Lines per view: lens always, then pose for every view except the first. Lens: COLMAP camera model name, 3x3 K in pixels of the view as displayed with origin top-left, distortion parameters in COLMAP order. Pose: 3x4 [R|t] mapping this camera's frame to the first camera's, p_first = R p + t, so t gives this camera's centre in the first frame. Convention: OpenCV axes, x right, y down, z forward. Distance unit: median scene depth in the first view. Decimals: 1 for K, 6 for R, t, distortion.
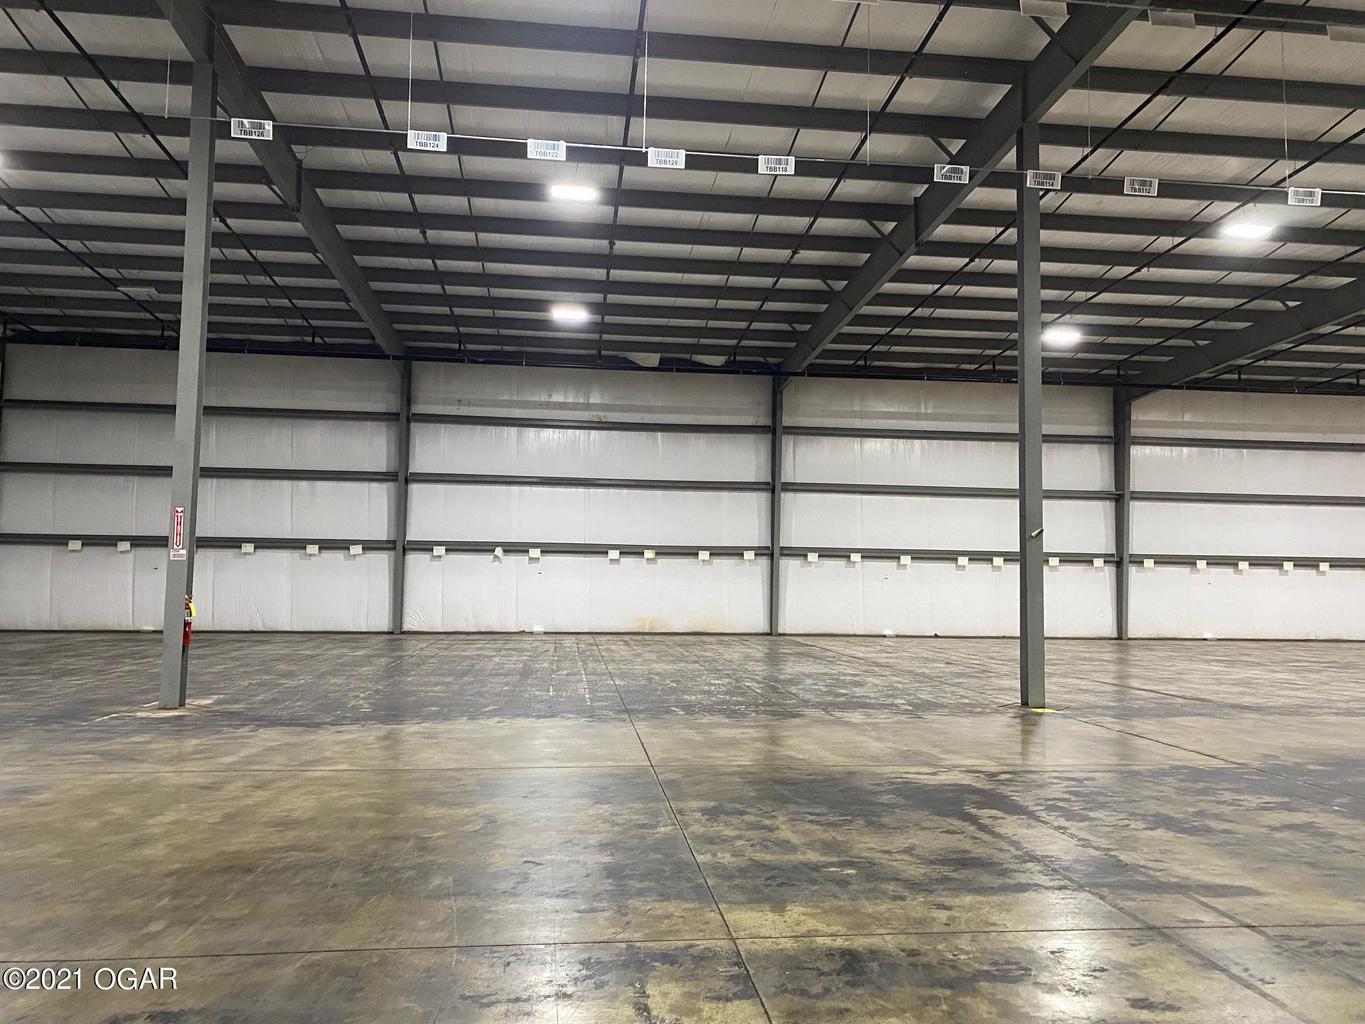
lens RADIAL K [[998.6, 0, 595.6], [0, 998.6, 490.3], [0, 0, 1]] dist [0.051586, -0.043160]
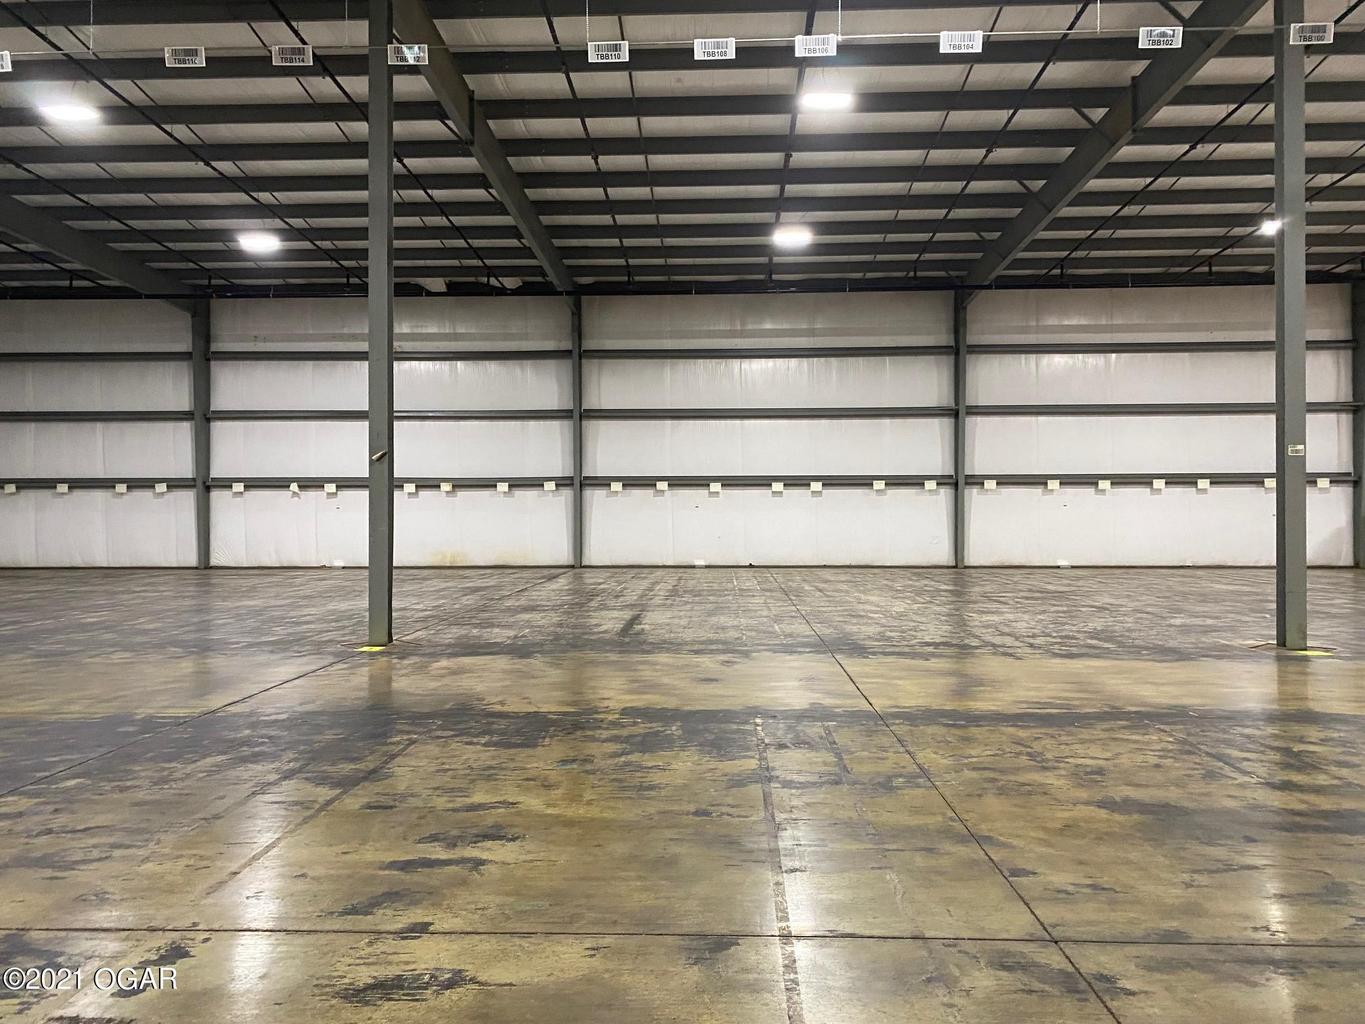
lens RADIAL K [[998.6, 0, 666.7], [0, 998.6, 534.1], [0, 0, 1]] dist [0.051586, -0.043160]
pose [[0.986506, -0.013281, -0.163188, 0.416536], [0.031156, 0.993720, 0.107470, 0.010274], [0.160735, -0.111104, 0.980724, 0.058802]]
